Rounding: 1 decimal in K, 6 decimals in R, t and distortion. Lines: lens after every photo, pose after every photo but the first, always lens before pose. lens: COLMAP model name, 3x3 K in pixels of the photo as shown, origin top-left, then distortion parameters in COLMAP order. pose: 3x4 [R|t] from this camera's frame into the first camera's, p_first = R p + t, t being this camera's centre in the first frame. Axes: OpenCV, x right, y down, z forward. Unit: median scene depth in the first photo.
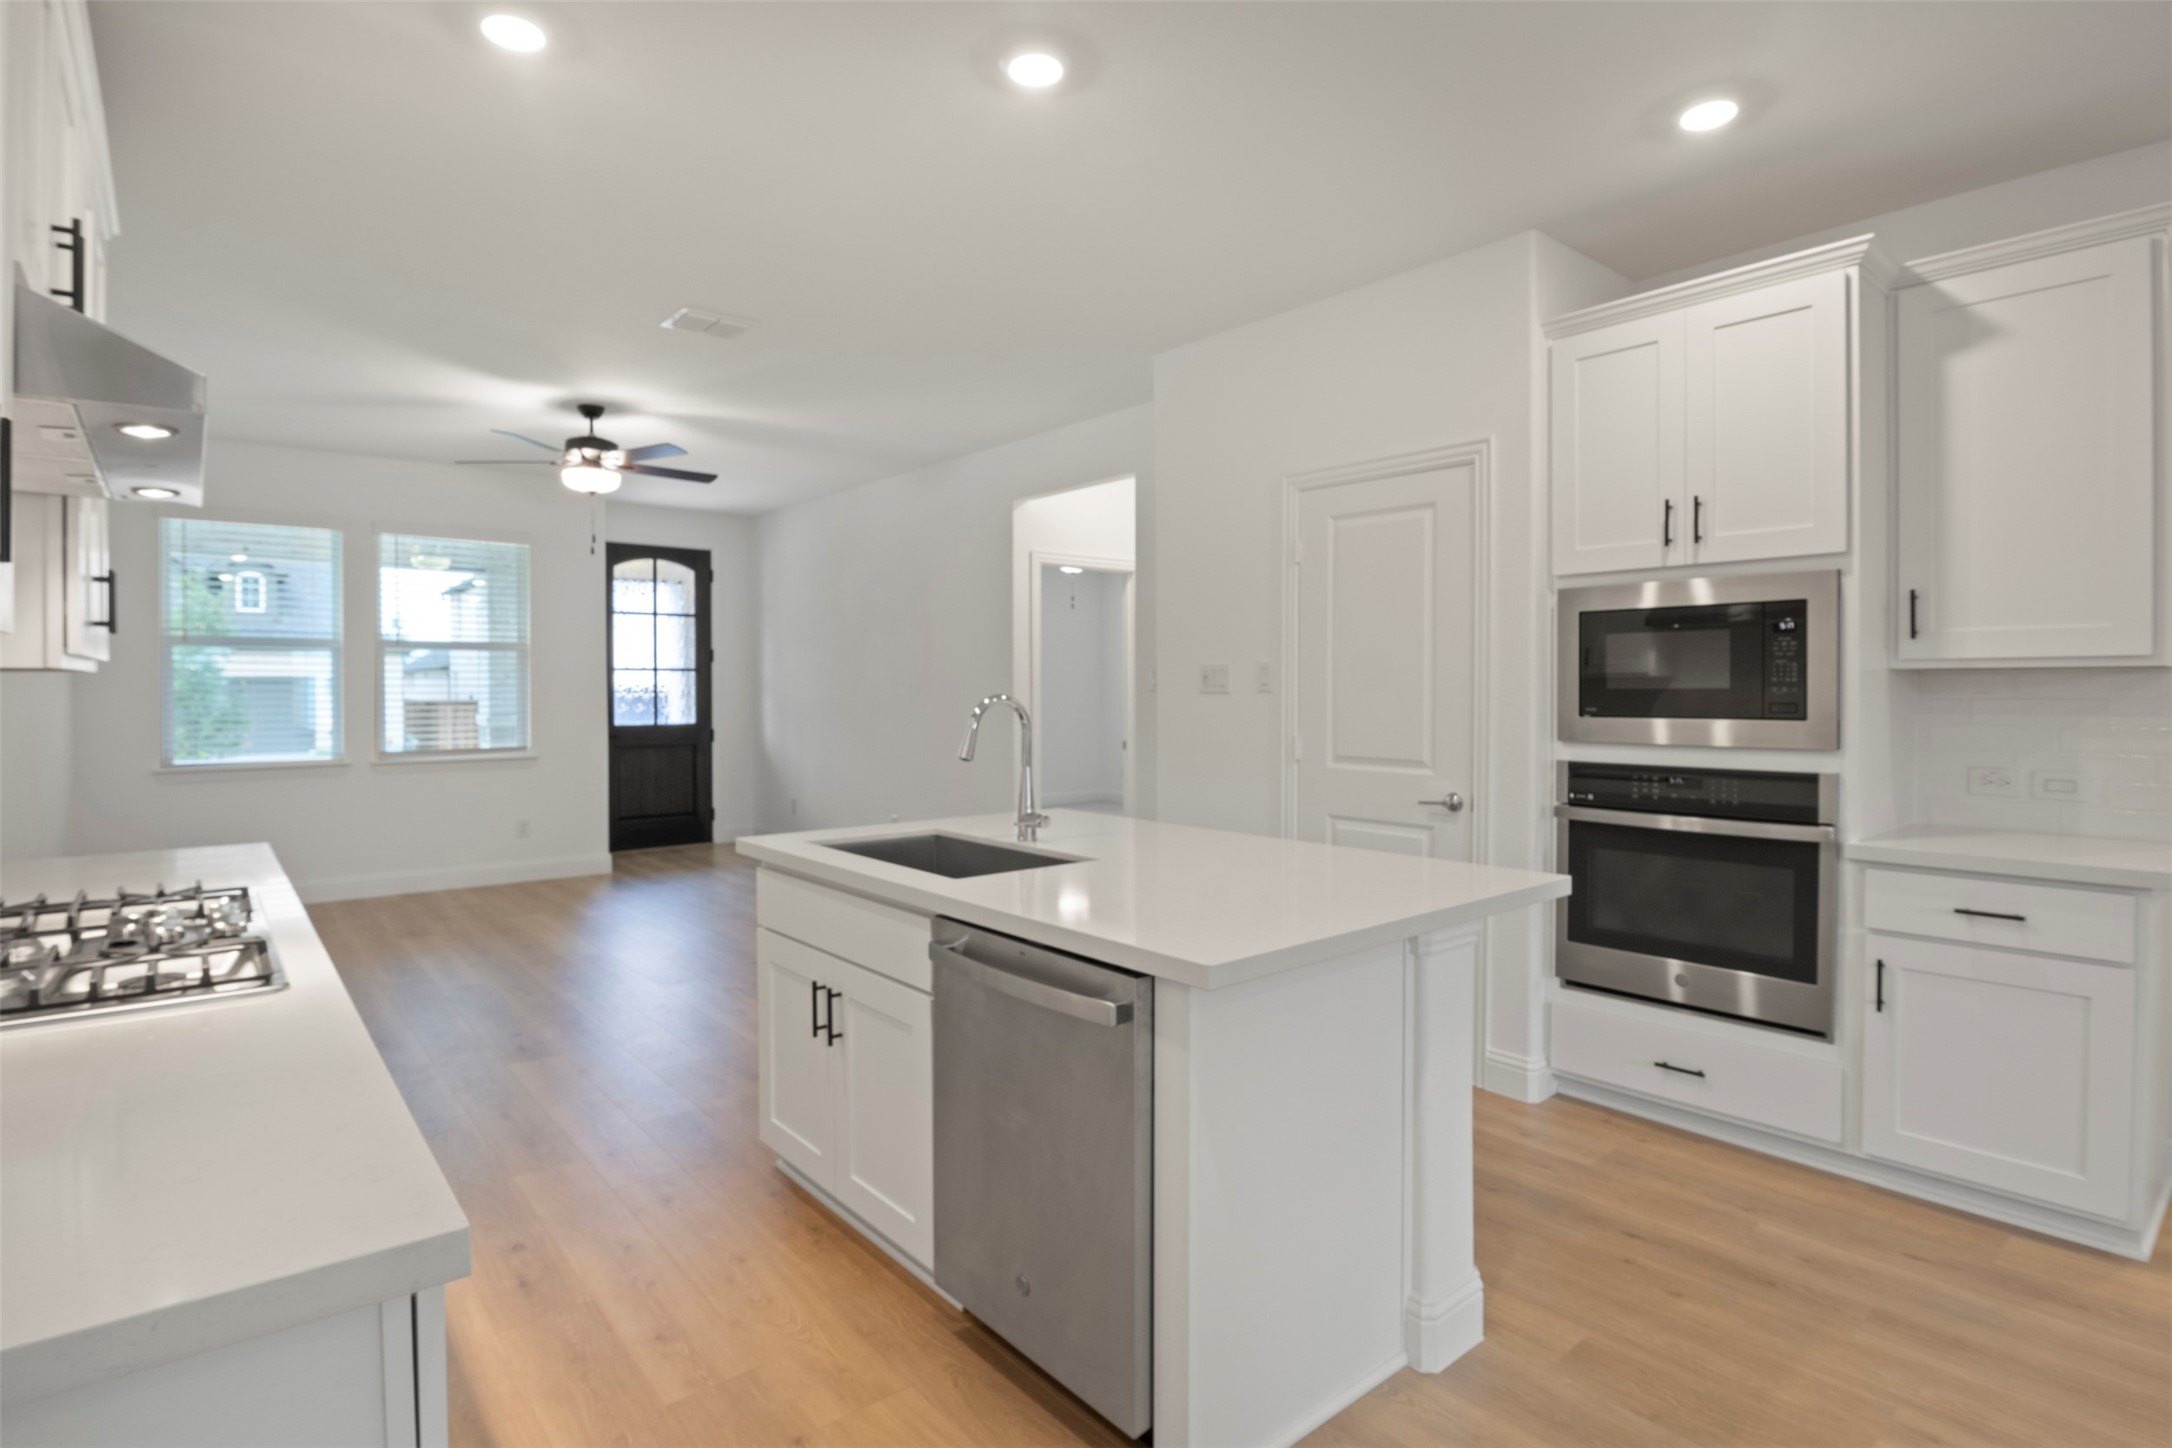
lens RADIAL K [[1089.7, 0, 1087.5], [0, 1089.7, 702.0], [0, 0, 1]] dist [-0.019219, 0.000302]
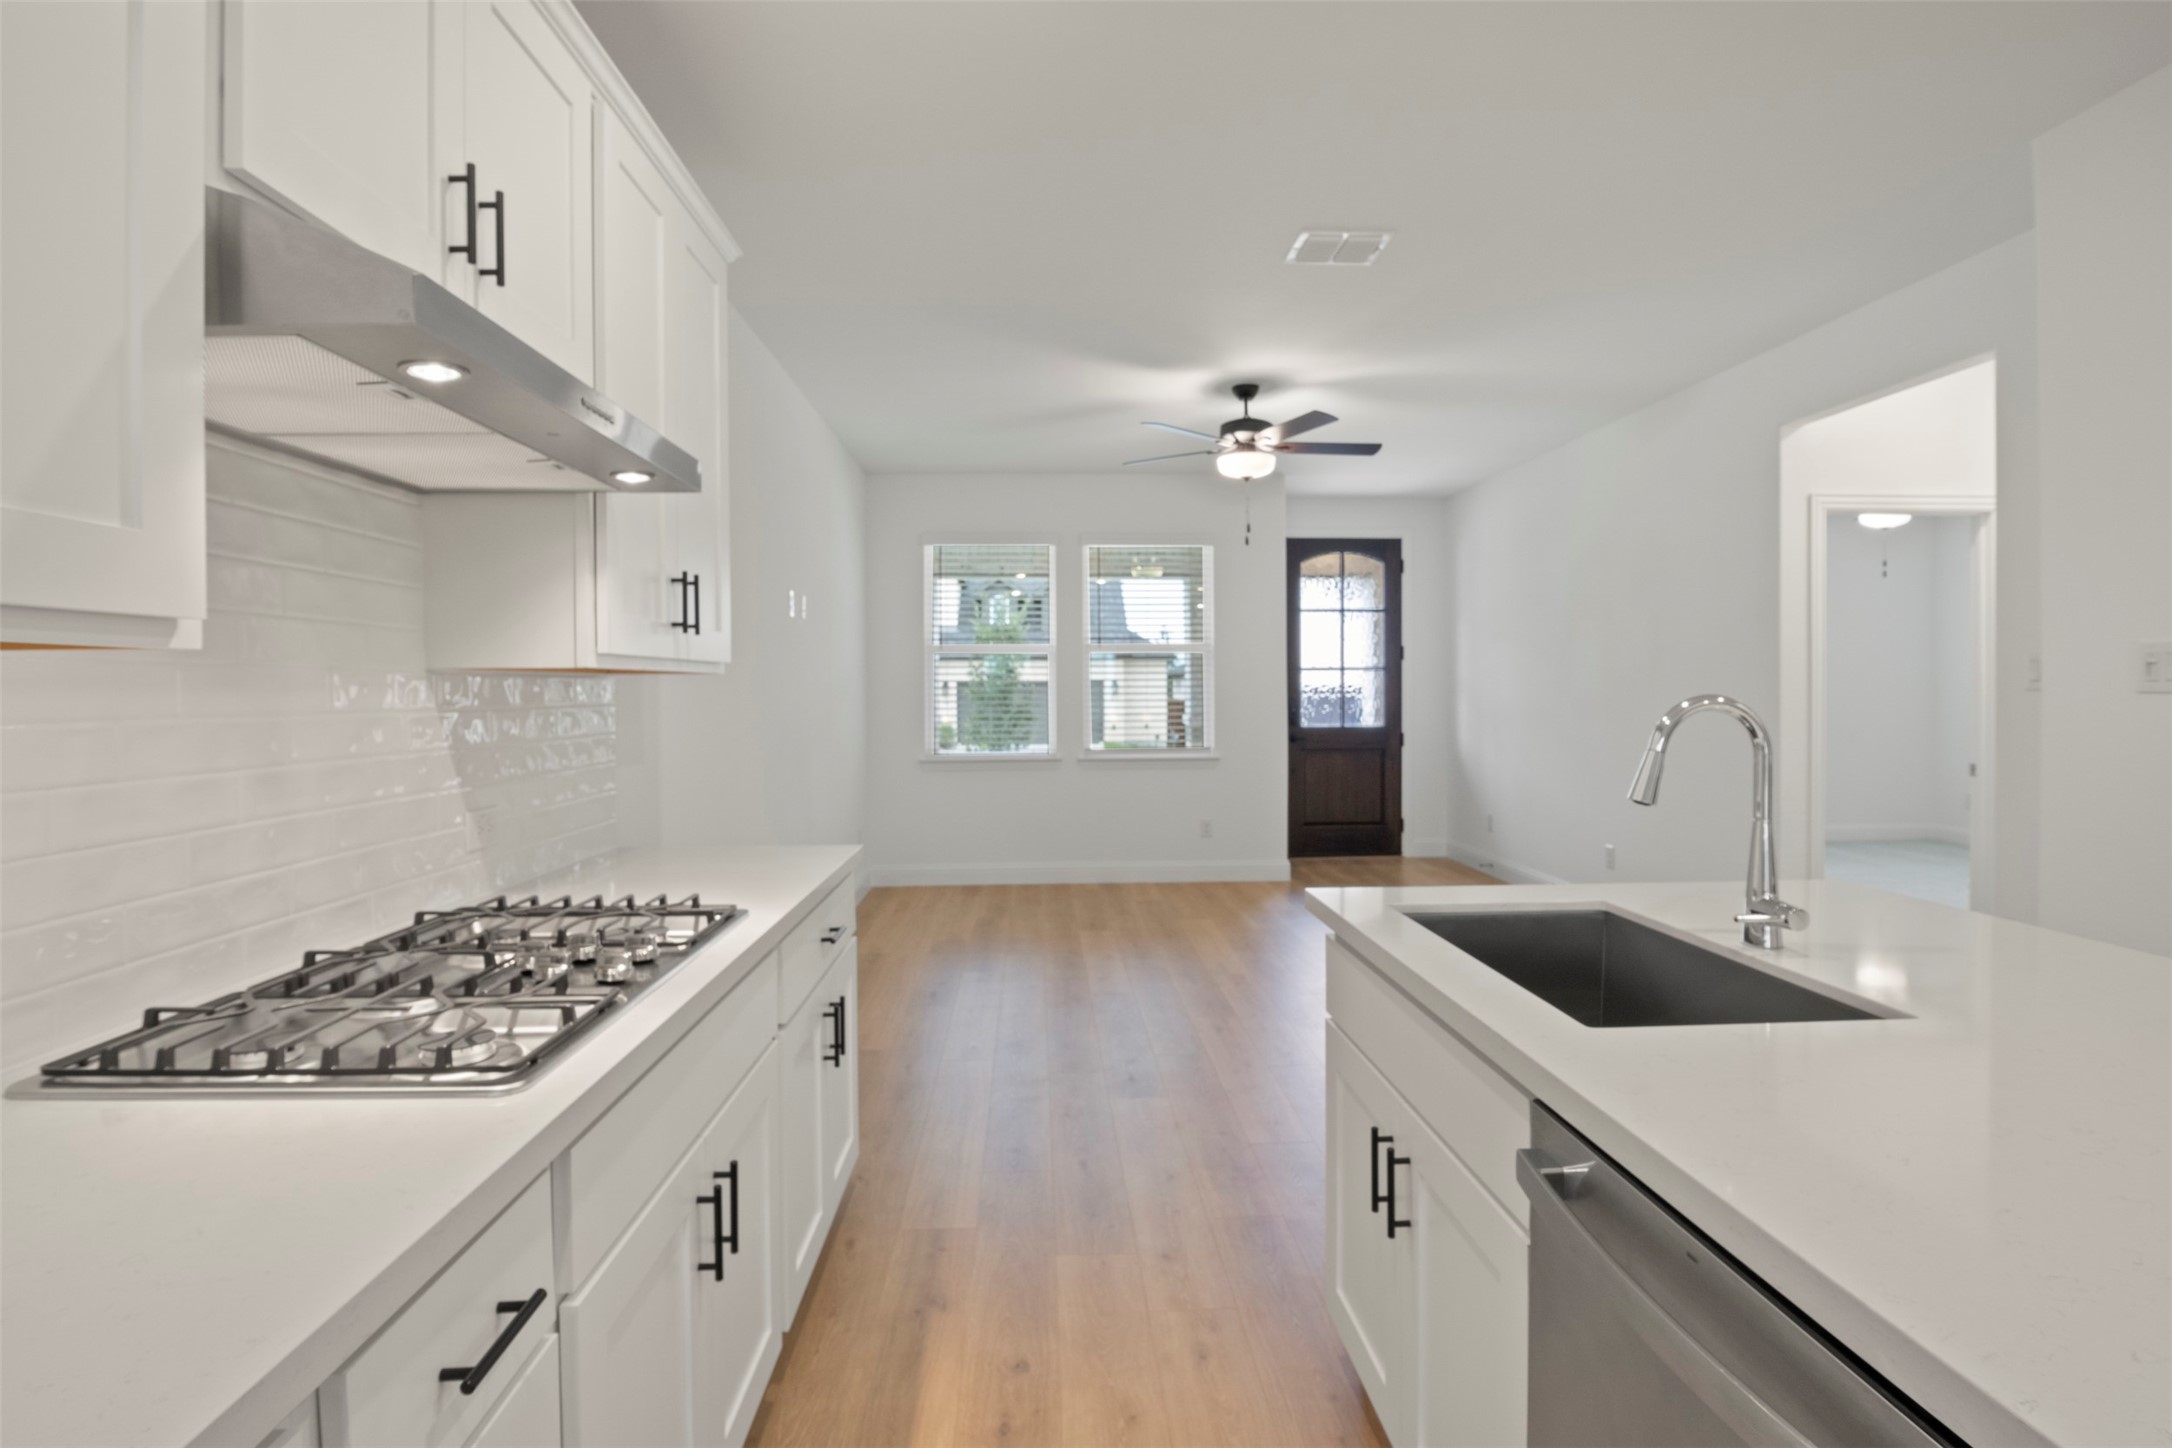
lens RADIAL K [[1089.7, 0, 1079.3], [0, 1089.7, 711.2], [0, 0, 1]] dist [-0.019219, 0.000302]
pose [[0.791088, 0.008267, -0.611647, 0.003180], [-0.003605, 0.999954, 0.008853, -0.000682], [0.611692, -0.004799, 0.791082, 0.143764]]
